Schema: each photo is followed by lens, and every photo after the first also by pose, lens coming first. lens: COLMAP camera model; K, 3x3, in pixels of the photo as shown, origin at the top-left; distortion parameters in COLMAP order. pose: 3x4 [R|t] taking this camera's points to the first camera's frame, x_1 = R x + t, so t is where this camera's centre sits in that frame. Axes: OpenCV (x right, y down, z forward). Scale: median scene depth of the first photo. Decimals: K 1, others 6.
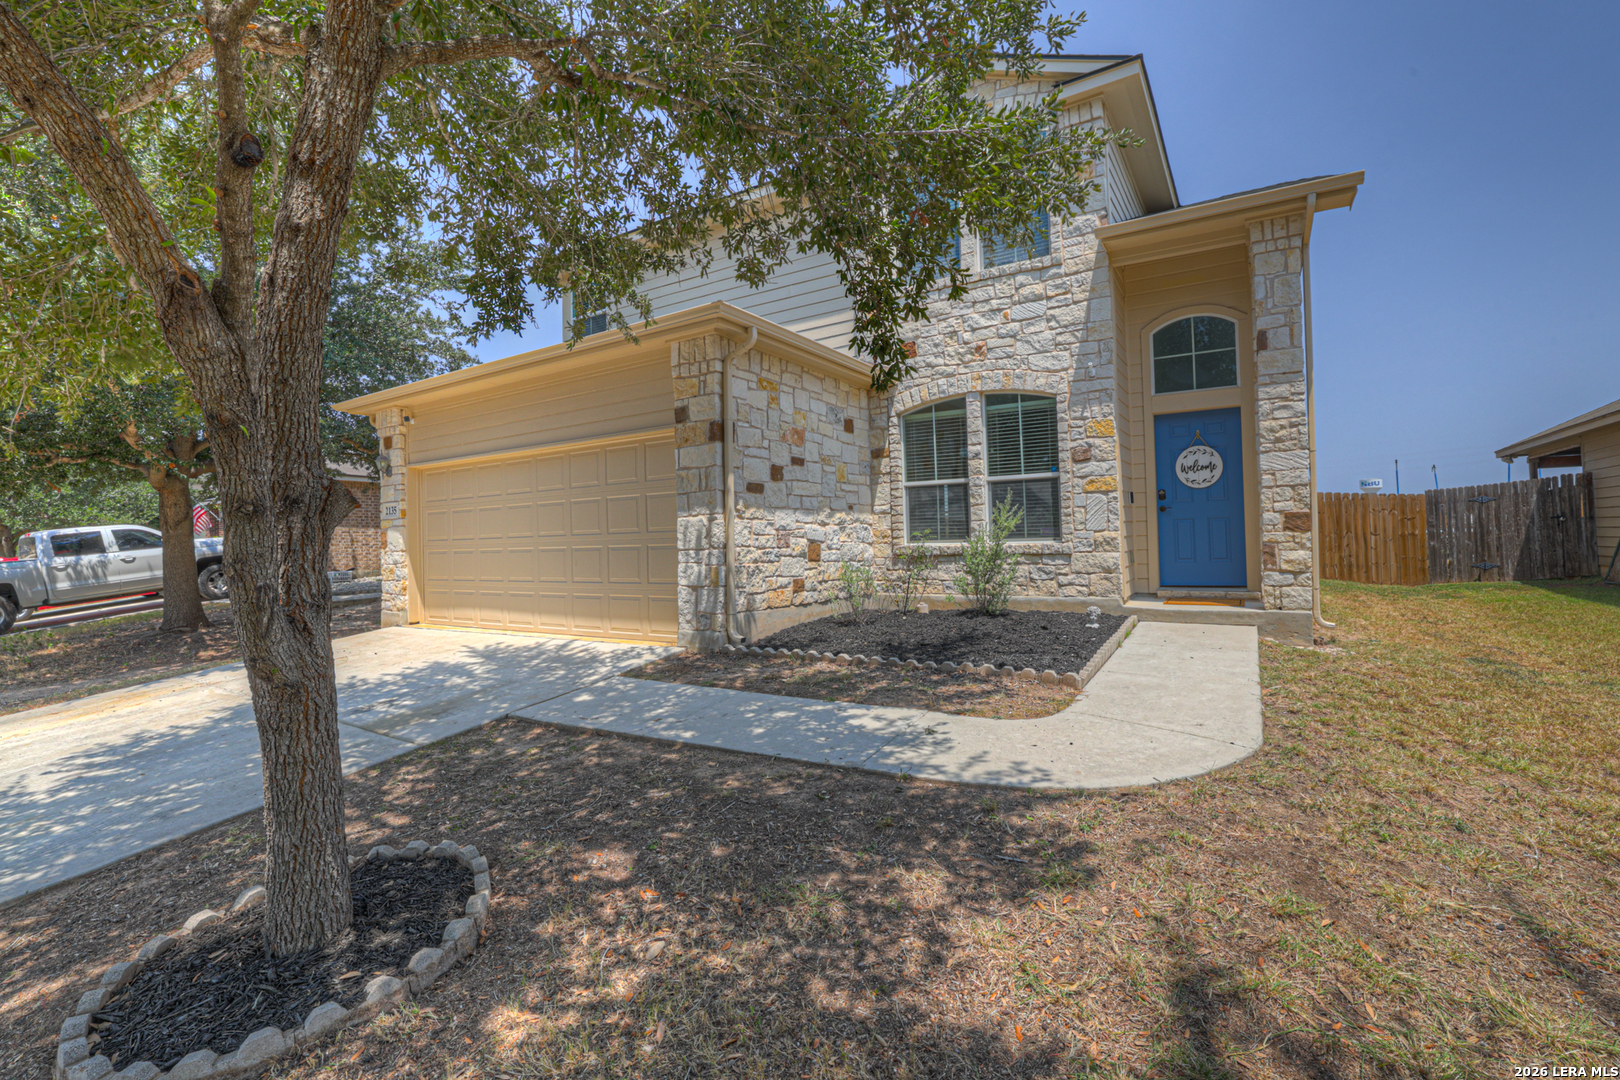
lens RADIAL K [[732.7, 0, 794.9], [0, 732.7, 527.6], [0, 0, 1]] dist [-0.034922, 0.014456]
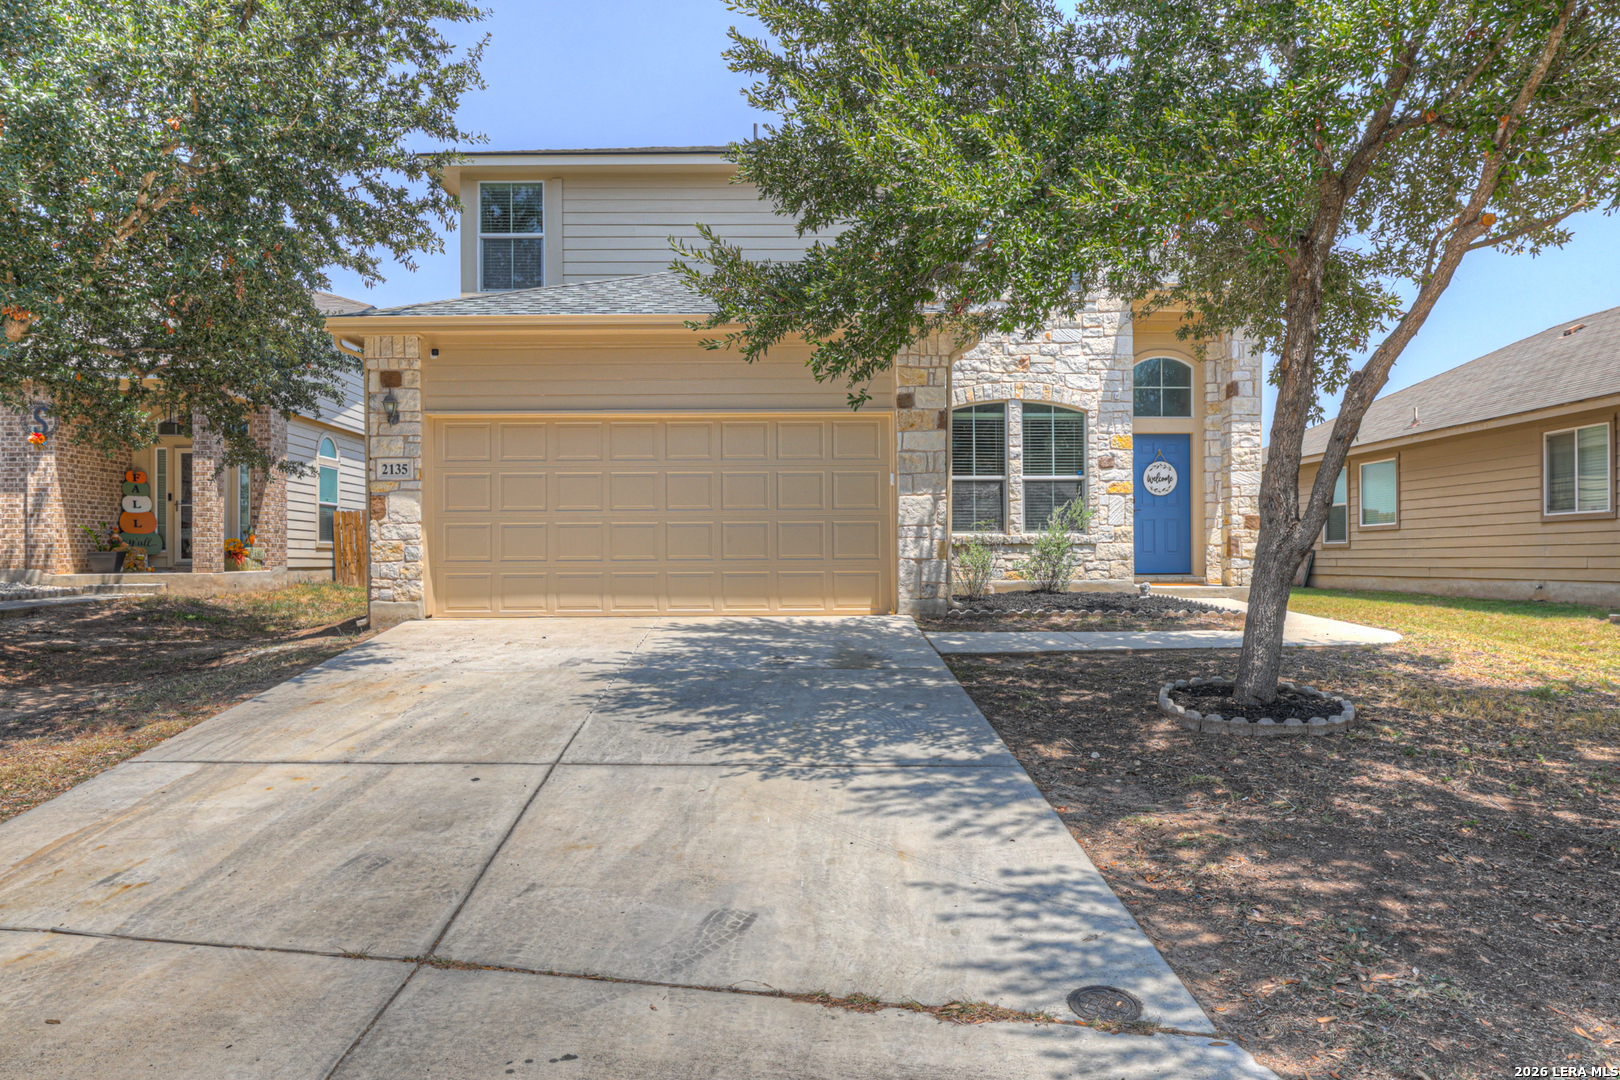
lens RADIAL K [[1070.7, 0, 804.4], [0, 1070.7, 563.5], [0, 0, 1]] dist [0.003845, 0.004515]
pose [[0.832035, 0.018483, 0.554415, -1.006342], [-0.025896, 0.999649, 0.005537, 0.070878], [-0.554118, -0.018964, 0.832222, -0.209071]]
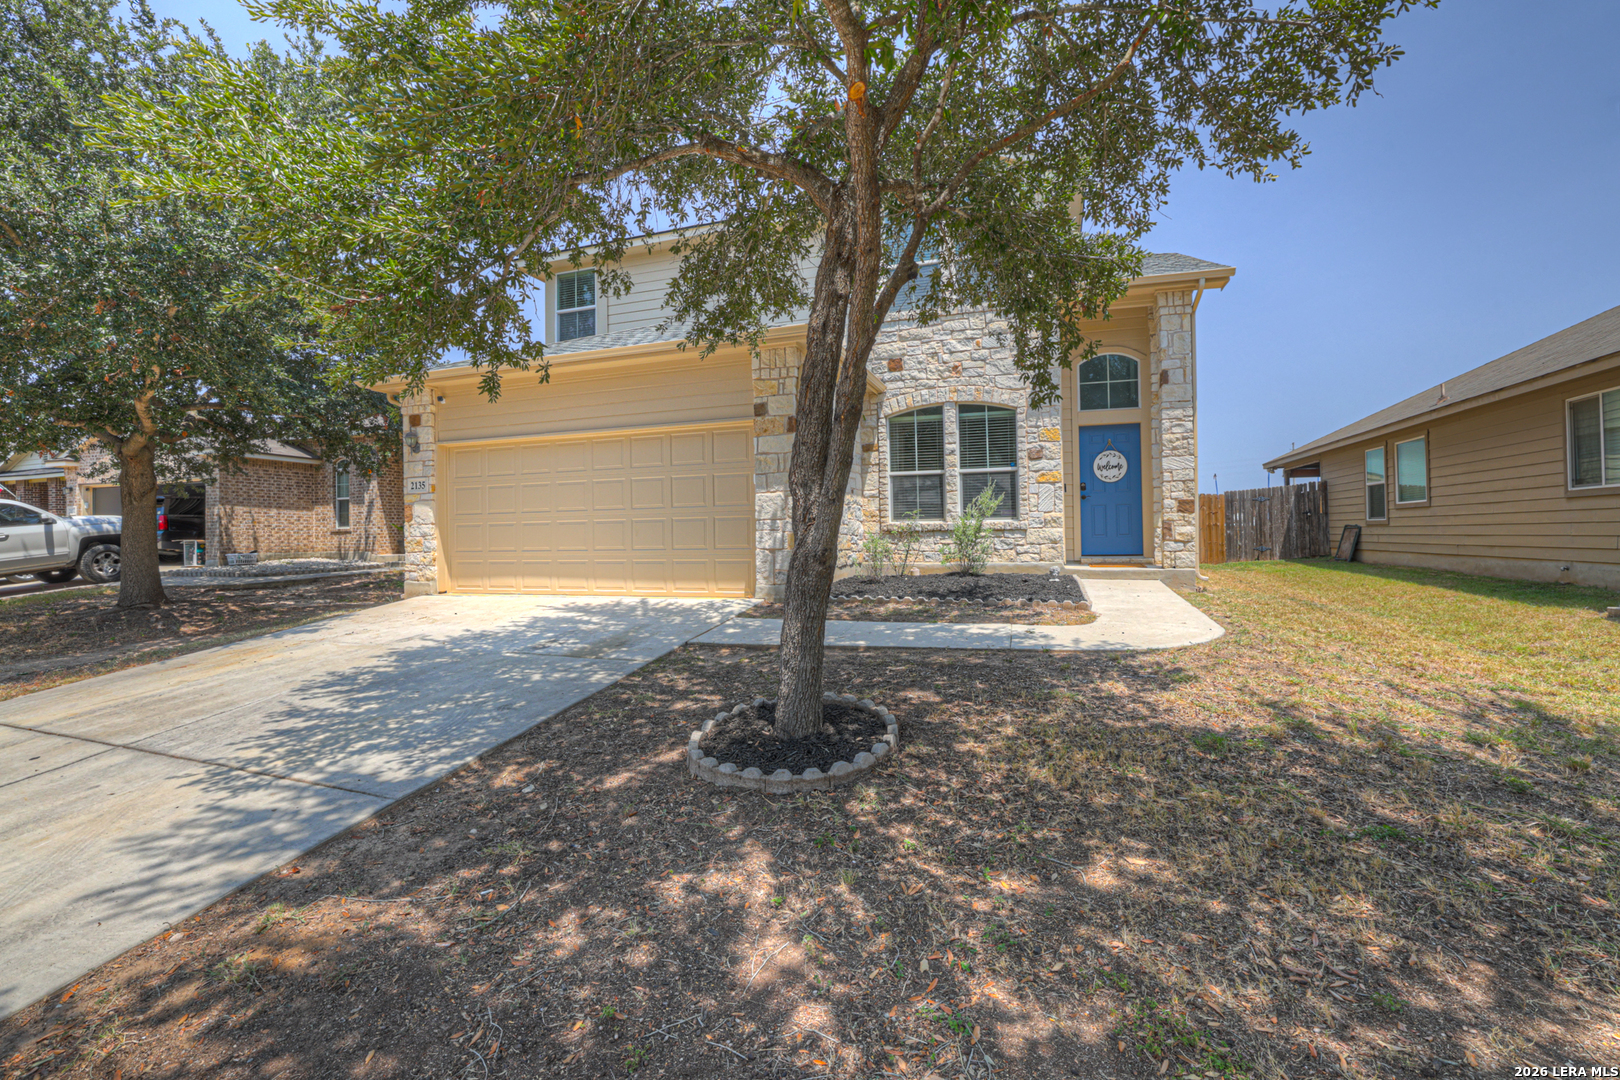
lens RADIAL K [[732.7, 0, 796.5], [0, 732.7, 530.0], [0, 0, 1]] dist [-0.034922, 0.014456]
pose [[0.971789, 0.010496, 0.235619, -0.334168], [-0.012208, 0.999909, 0.005807, 0.034487], [-0.235537, -0.008520, 0.971828, -0.181215]]
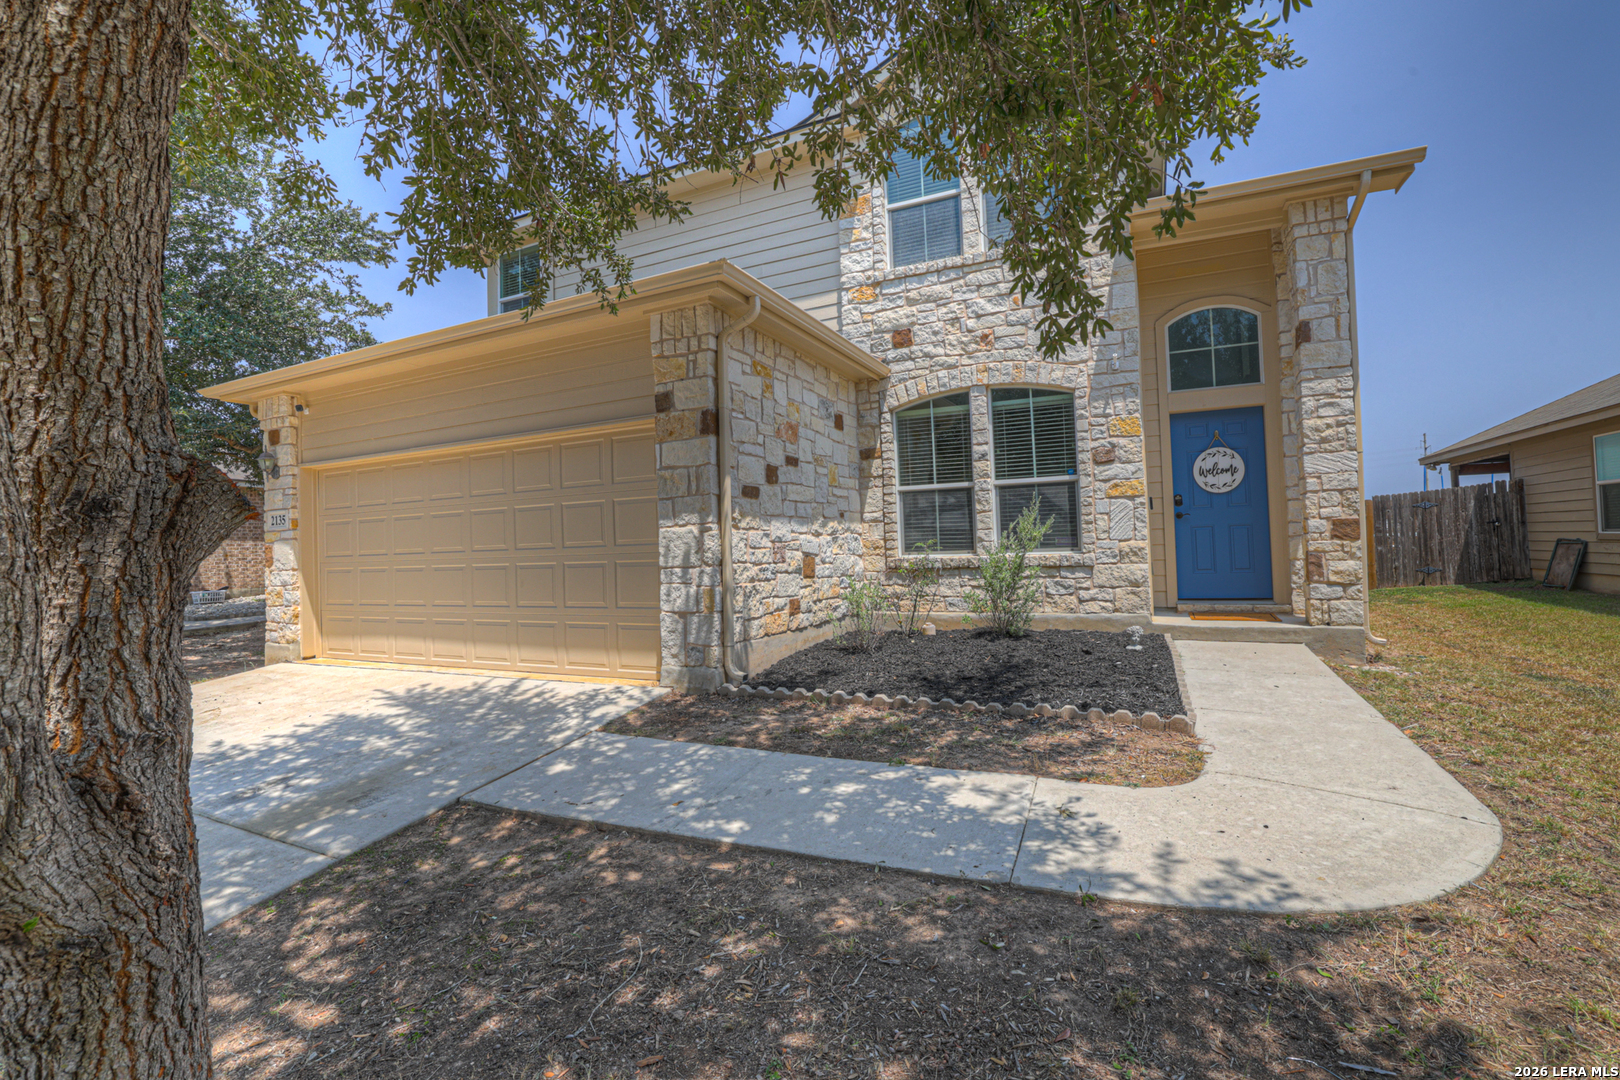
lens RADIAL K [[732.7, 0, 795.7], [0, 732.7, 529.7], [0, 0, 1]] dist [-0.034922, 0.014456]
pose [[0.992558, -0.005264, 0.121655, -0.095296], [0.006119, 0.999959, -0.006660, -0.004814], [-0.121615, 0.007355, 0.992550, 0.150705]]
